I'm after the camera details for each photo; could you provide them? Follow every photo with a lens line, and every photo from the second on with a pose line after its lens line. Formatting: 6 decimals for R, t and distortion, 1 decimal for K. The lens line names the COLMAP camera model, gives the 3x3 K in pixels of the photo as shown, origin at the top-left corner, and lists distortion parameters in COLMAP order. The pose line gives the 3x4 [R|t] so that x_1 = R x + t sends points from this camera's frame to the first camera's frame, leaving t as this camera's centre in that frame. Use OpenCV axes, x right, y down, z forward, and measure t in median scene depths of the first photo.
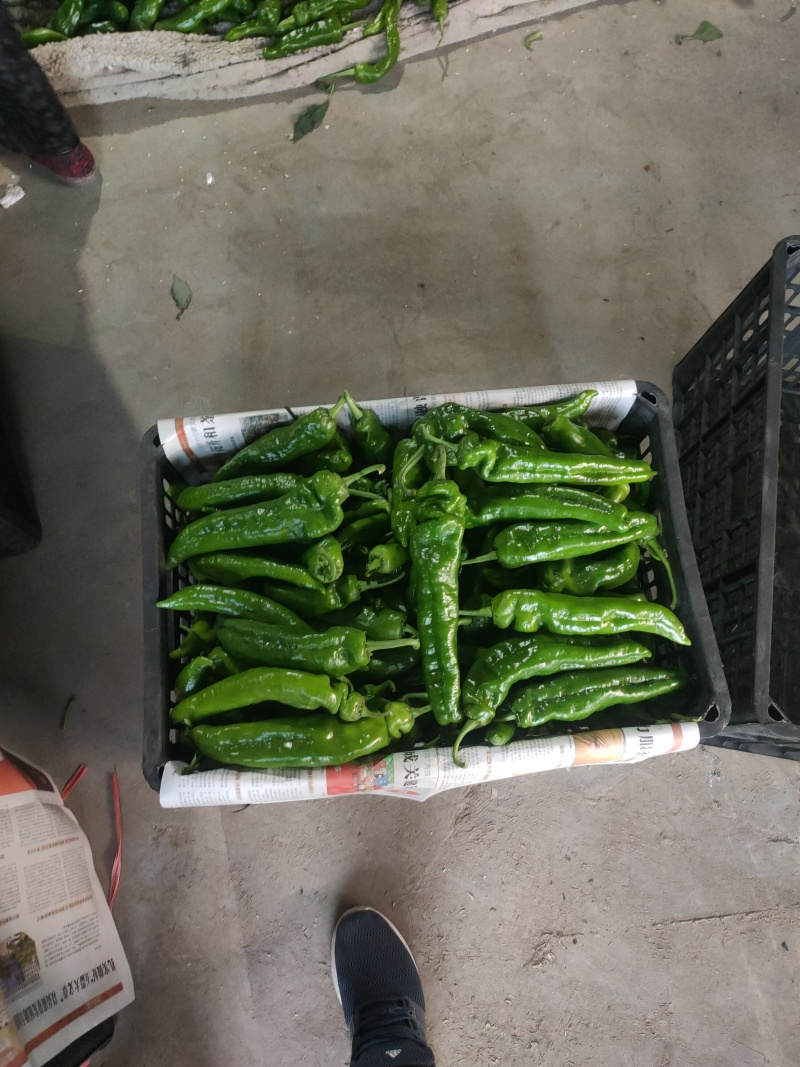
lens RADIAL K [[753.9, 0, 400.0], [0, 753.9, 533.5], [0, 0, 1]] dist [0.006969, -0.028722]
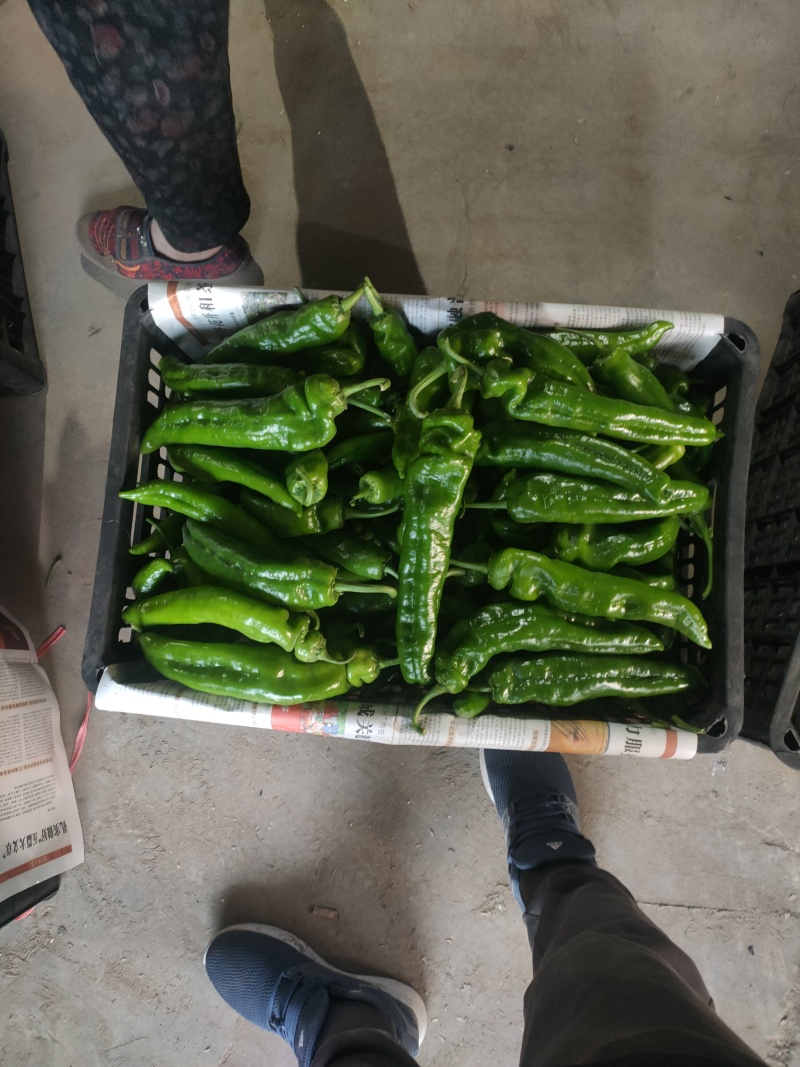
lens RADIAL K [[767.9, 0, 400.0], [0, 767.9, 533.5], [0, 0, 1]] dist [0.022958, -0.049563]
pose [[0.981676, 0.175792, -0.073551, 0.077504], [-0.160507, 0.970834, 0.178096, -0.074190], [0.102714, -0.163027, 0.981260, 0.124390]]
